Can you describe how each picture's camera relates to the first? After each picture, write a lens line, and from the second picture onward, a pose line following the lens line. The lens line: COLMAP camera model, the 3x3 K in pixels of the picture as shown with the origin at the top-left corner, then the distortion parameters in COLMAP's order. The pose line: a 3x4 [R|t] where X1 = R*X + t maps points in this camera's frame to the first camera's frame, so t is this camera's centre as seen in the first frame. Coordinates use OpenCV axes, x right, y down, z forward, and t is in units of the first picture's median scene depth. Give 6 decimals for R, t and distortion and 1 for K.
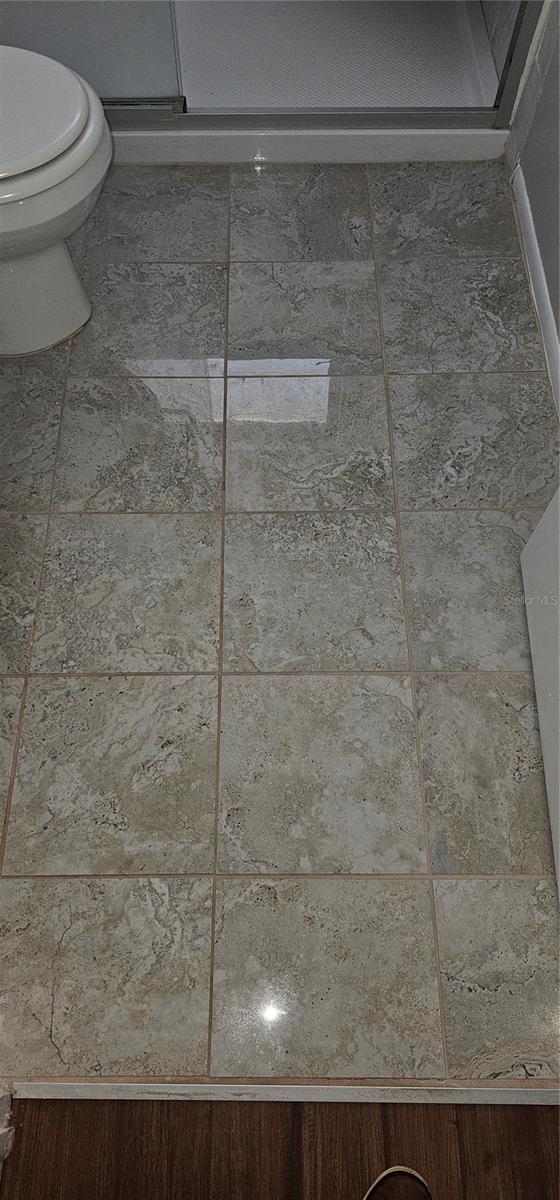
lens RADIAL K [[806.9, 0, 270.6], [0, 806.9, 602.0], [0, 0, 1]] dist [0.060878, -0.041905]
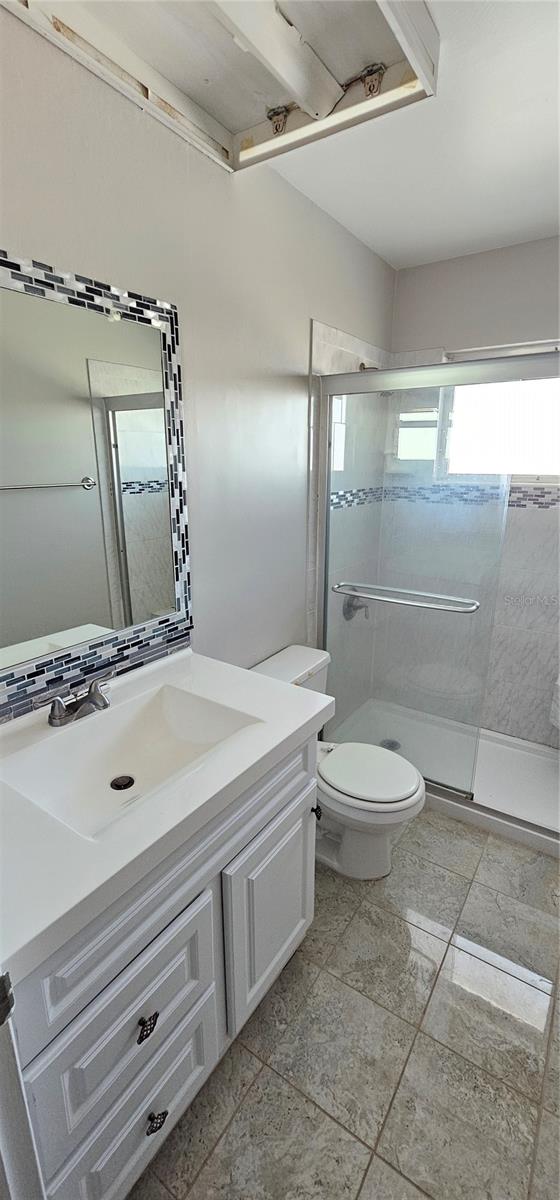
lens RADIAL K [[496.9, 0, 282.8], [0, 496.9, 595.2], [0, 0, 1]] dist [-0.001962, 0.001708]
pose [[0.828431, 0.151369, -0.539248, 0.118021], [-0.505428, 0.616896, -0.603309, 0.085174], [0.241338, 0.772351, 0.587562, -0.288149]]
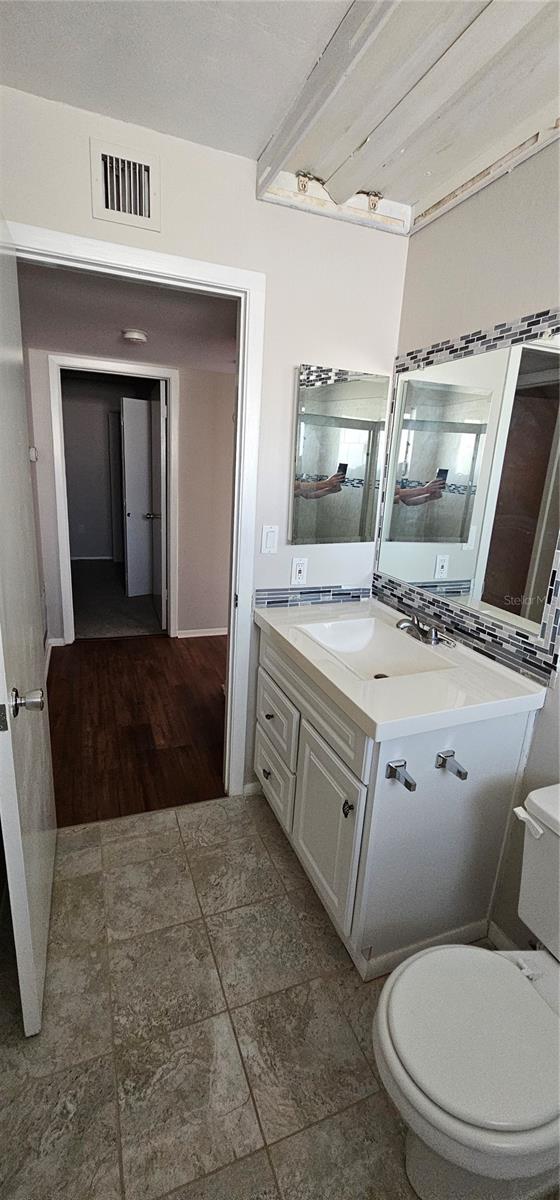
lens RADIAL K [[496.9, 0, 275.7], [0, 496.9, 586.7], [0, 0, 1]] dist [-0.001962, 0.001708]
pose [[-0.933029, 0.040328, -0.357534, 0.172738], [-0.342714, 0.202977, 0.917250, -1.224213], [0.109562, 0.978353, -0.175563, 0.371222]]
